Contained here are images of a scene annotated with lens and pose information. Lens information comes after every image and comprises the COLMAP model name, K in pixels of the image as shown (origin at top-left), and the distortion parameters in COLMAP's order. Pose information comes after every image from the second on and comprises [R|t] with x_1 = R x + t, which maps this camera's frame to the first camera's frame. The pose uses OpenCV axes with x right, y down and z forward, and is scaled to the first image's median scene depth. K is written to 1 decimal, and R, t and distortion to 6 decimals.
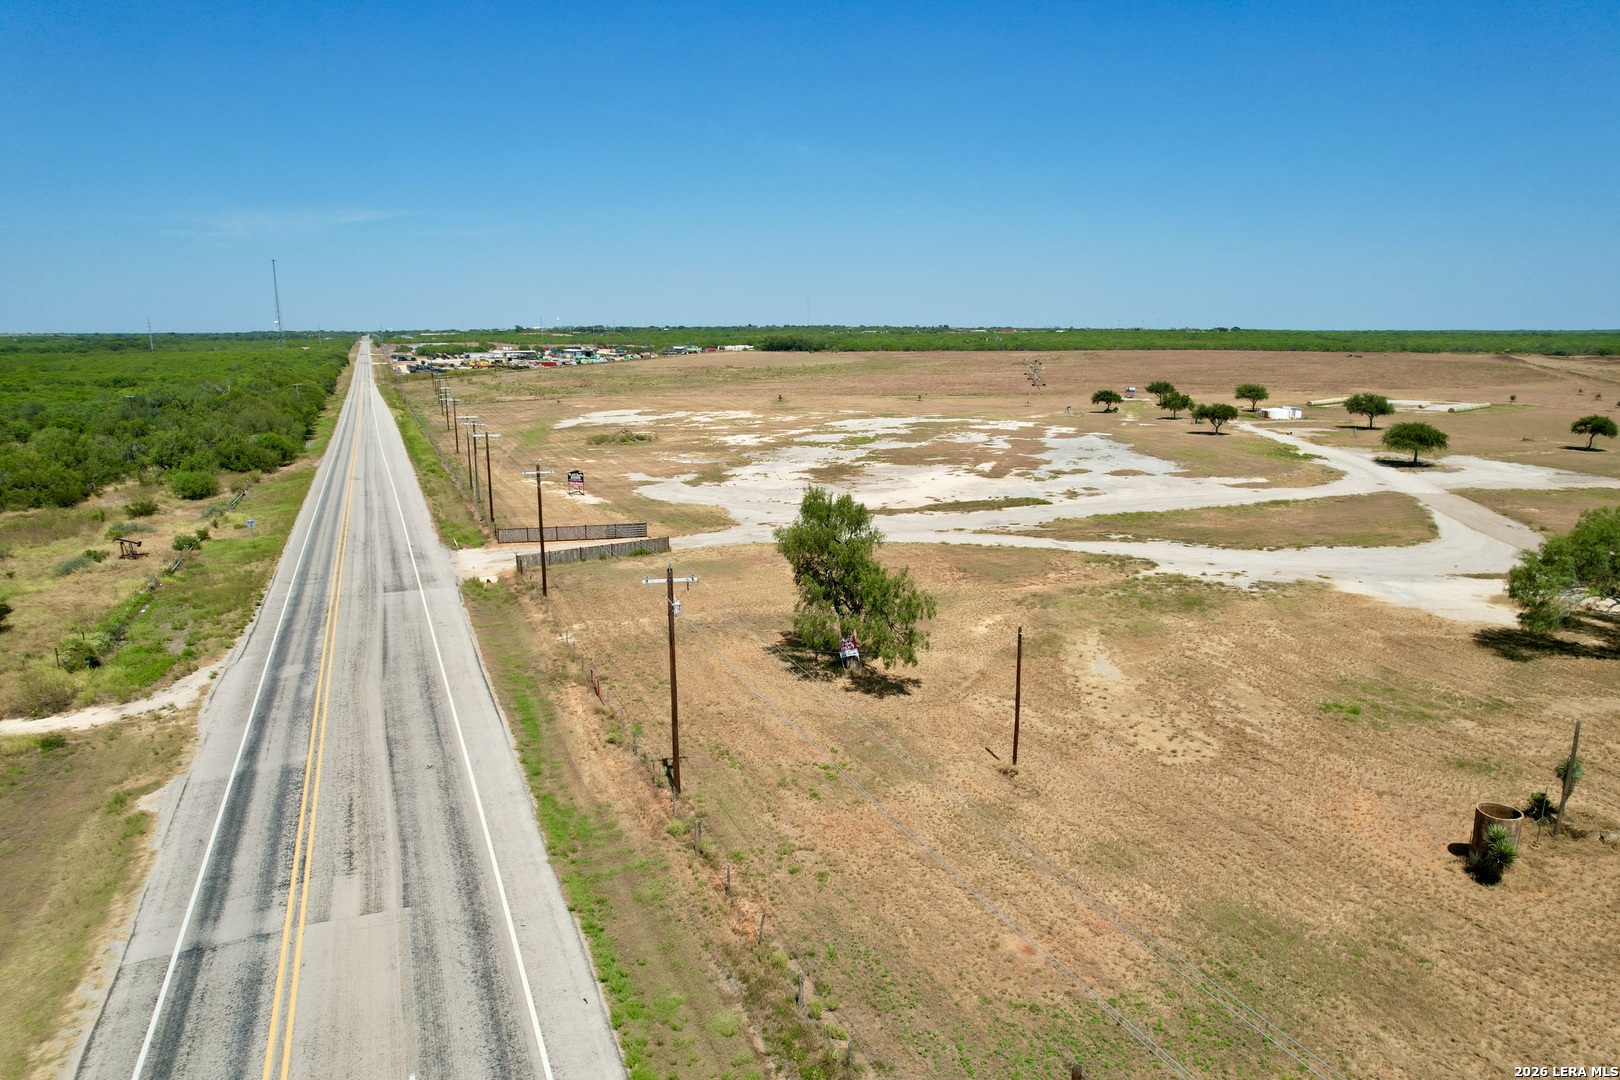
lens RADIAL K [[1038.8, 0, 811.1], [0, 1038.8, 539.0], [0, 0, 1]] dist [-0.035898, 0.009828]
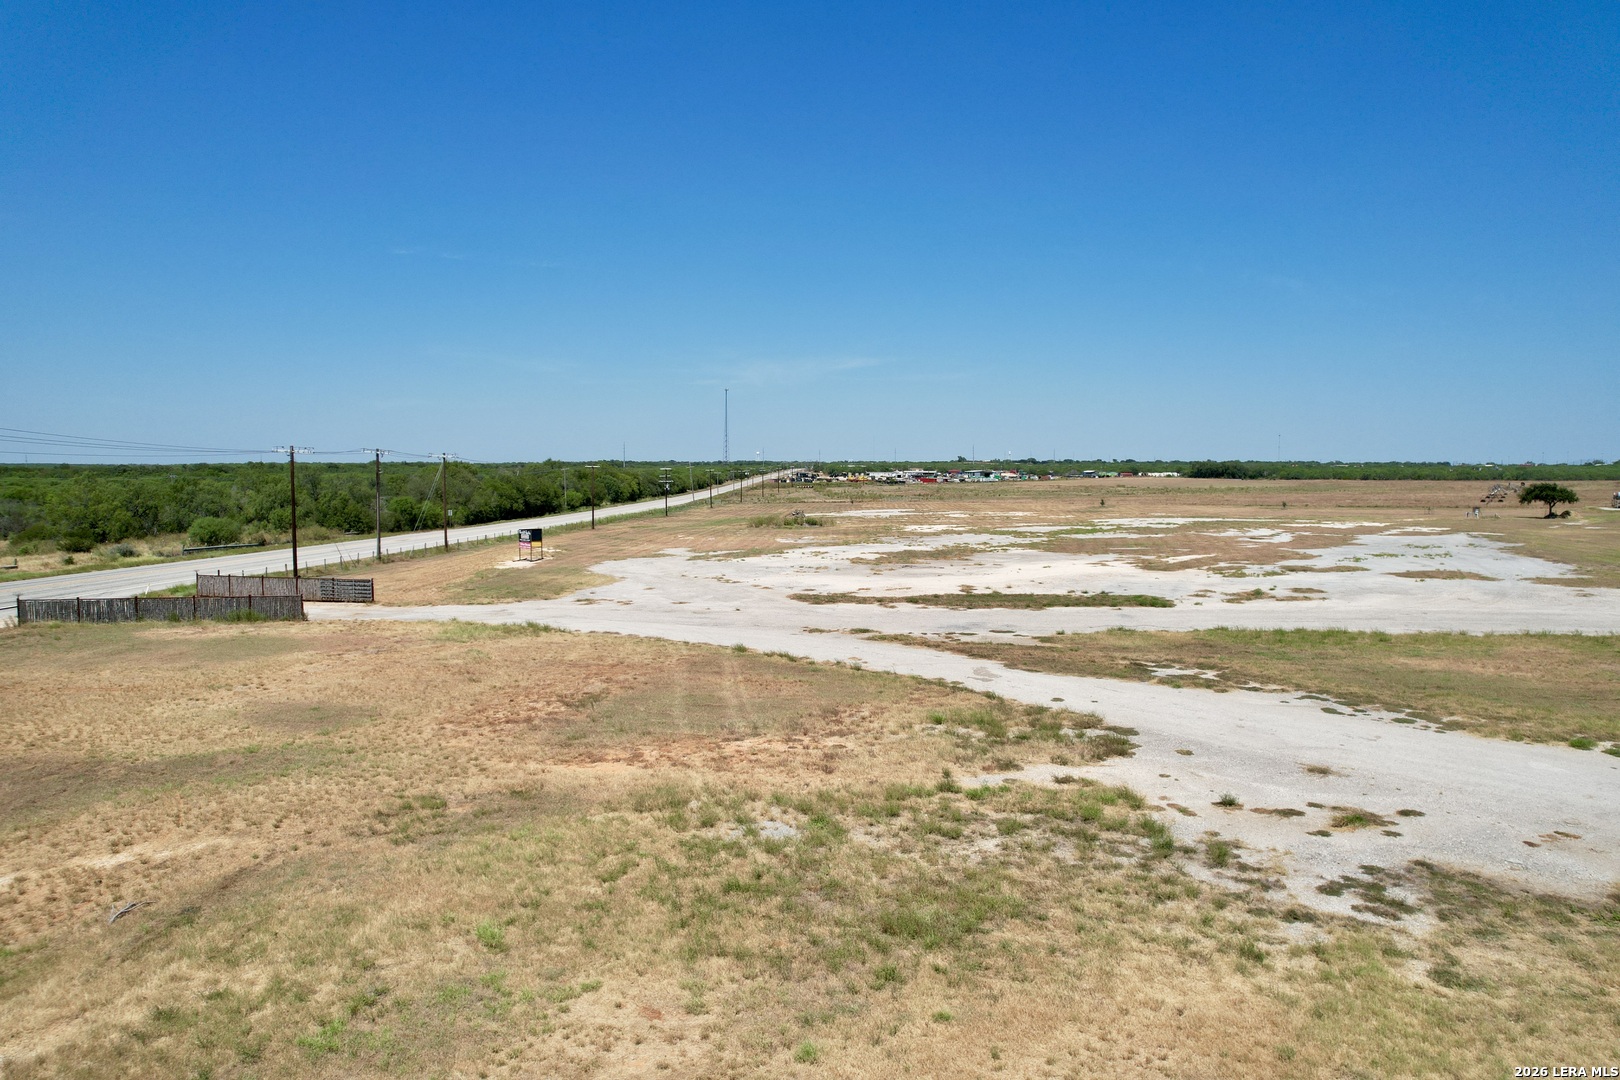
lens RADIAL K [[1038.8, 0, 805.7], [0, 1038.8, 538.9], [0, 0, 1]] dist [-0.035898, 0.009828]
pose [[0.904365, 0.038796, -0.424993, 0.046510], [-0.093683, 0.989616, -0.109016, 0.000487], [0.416351, 0.138405, 0.898608, 0.081929]]
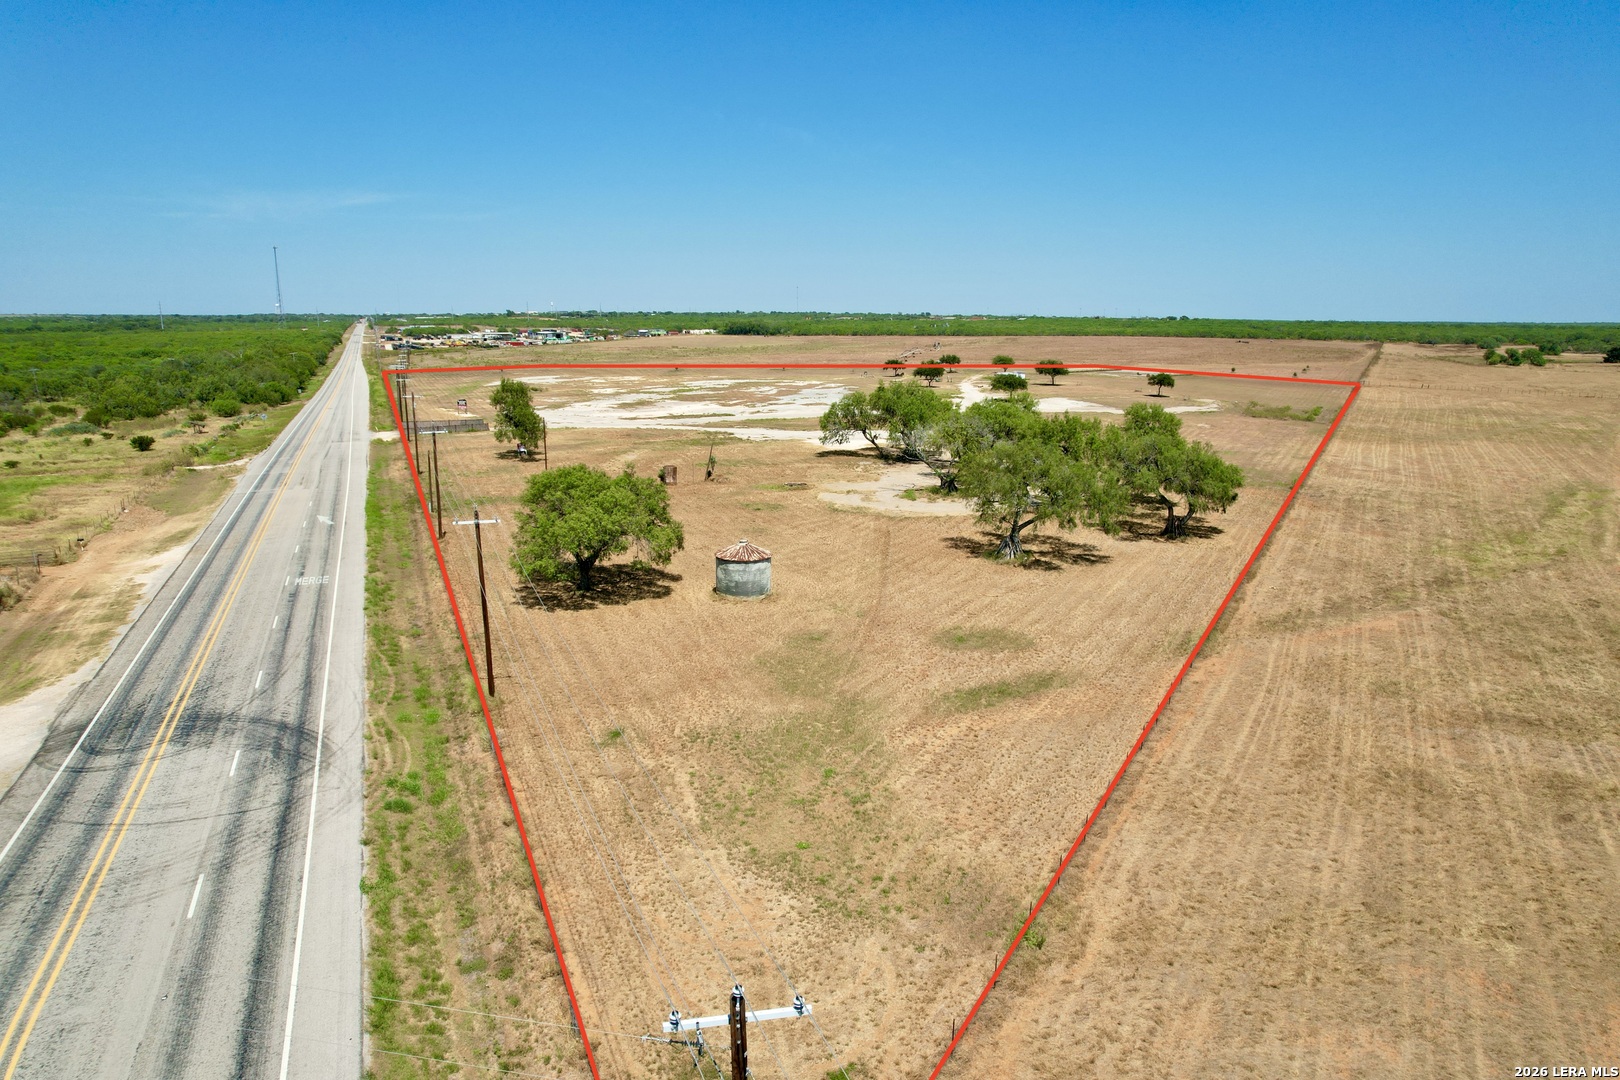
lens RADIAL K [[1038.8, 0, 803.2], [0, 1038.8, 537.3], [0, 0, 1]] dist [-0.035898, 0.009828]
pose [[0.999942, 0.008886, -0.006117, 0.058815], [-0.008820, 0.999904, 0.010724, 0.023852], [0.006212, -0.010669, 0.999924, -0.113826]]
